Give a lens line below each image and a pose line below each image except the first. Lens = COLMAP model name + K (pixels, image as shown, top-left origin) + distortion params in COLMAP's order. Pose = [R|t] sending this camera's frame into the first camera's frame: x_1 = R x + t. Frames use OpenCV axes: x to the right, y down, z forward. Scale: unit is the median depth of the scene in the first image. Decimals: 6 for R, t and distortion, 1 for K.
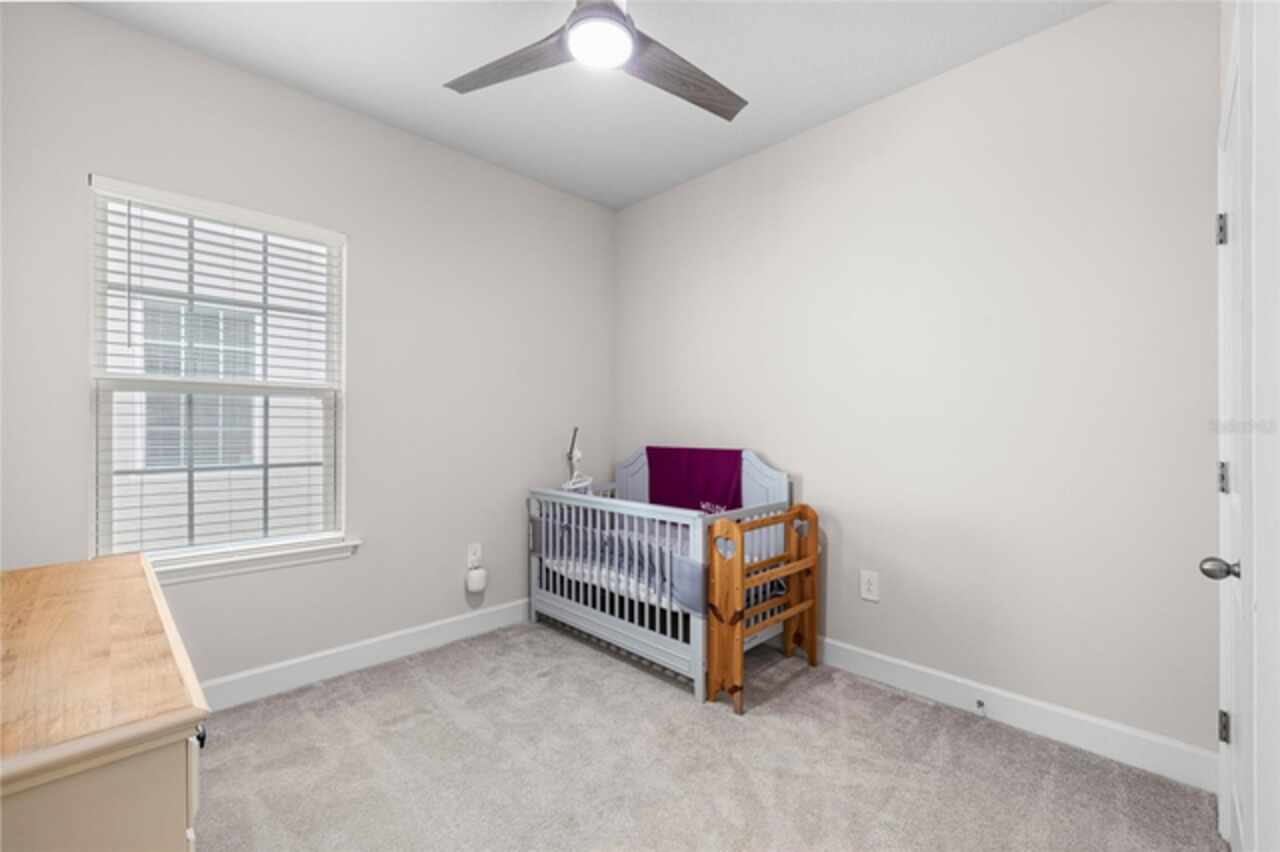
lens RADIAL K [[544.1, 0, 648.2], [0, 544.1, 425.5], [0, 0, 1]] dist [0.012762, -0.000075]
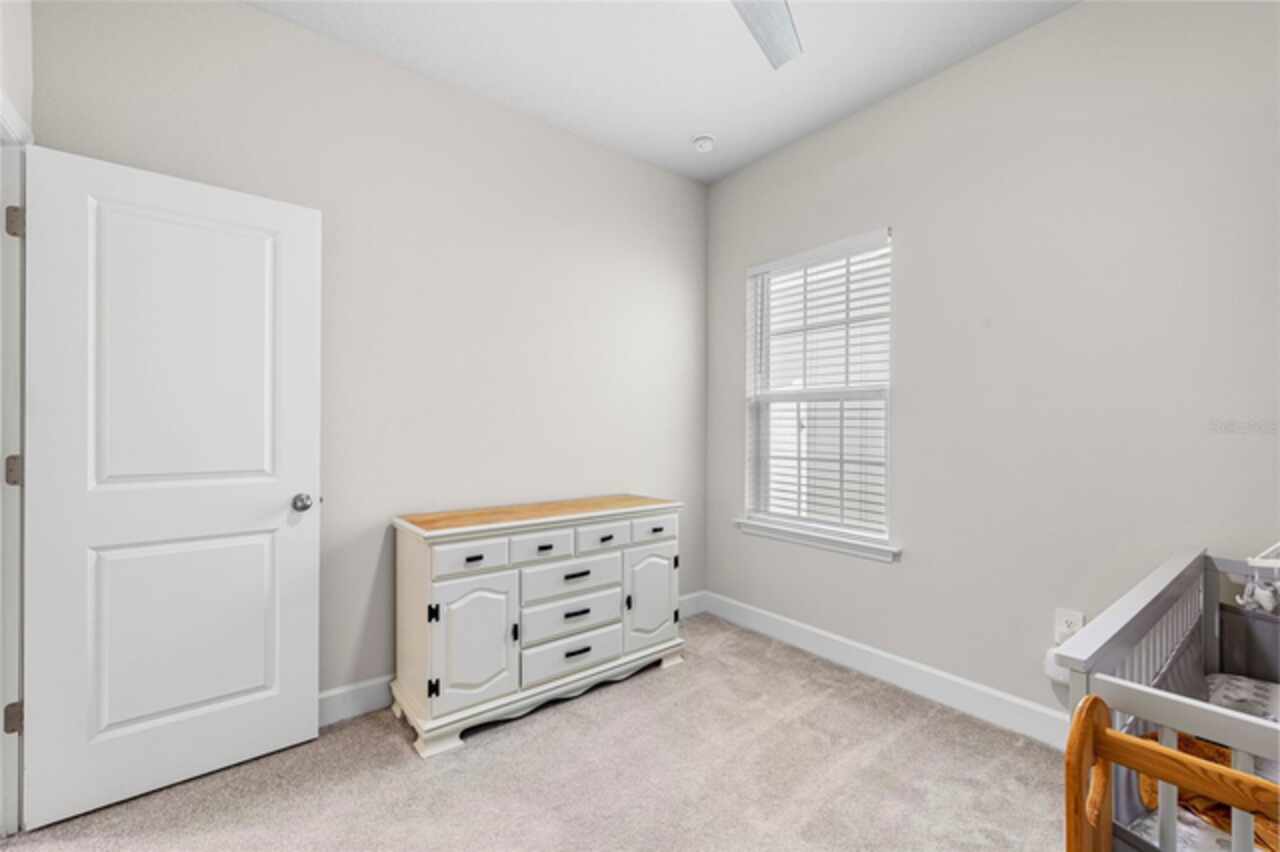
lens RADIAL K [[544.1, 0, 632.8], [0, 544.1, 431.3], [0, 0, 1]] dist [0.012762, -0.000075]
pose [[-0.135454, 0.000062, -0.990784, 0.915221], [-0.009310, 0.999956, 0.001335, 0.026364], [0.990740, 0.009405, -0.135447, 1.349170]]
